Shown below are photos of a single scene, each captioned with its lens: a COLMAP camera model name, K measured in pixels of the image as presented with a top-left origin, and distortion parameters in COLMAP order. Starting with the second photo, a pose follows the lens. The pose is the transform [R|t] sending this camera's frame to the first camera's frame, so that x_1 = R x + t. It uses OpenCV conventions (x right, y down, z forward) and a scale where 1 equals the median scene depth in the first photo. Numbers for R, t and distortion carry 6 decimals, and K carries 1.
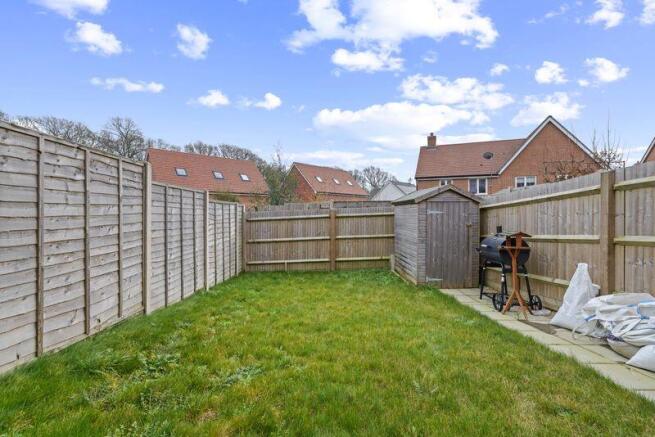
lens RADIAL K [[296.7, 0, 327.1], [0, 296.7, 212.3], [0, 0, 1]] dist [-0.003707, 0.000496]
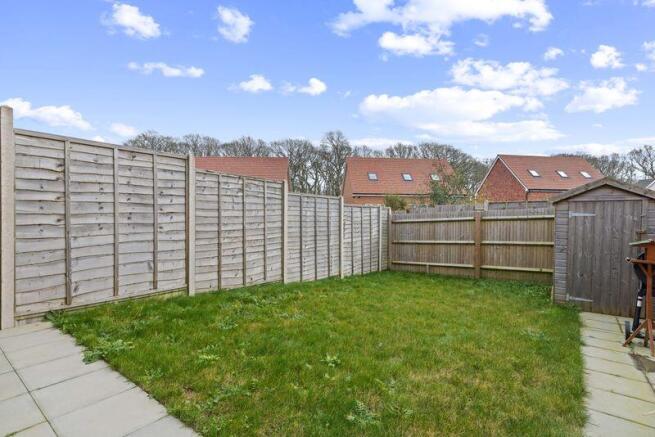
lens RADIAL K [[324.2, 0, 327.9], [0, 324.2, 222.3], [0, 0, 1]] dist [-0.004536, -0.000075]
pose [[0.797266, 0.015068, -0.603440, 0.367966], [-0.001038, 0.999721, 0.023591, 0.000637], [0.603627, -0.018182, 0.797059, -0.106772]]
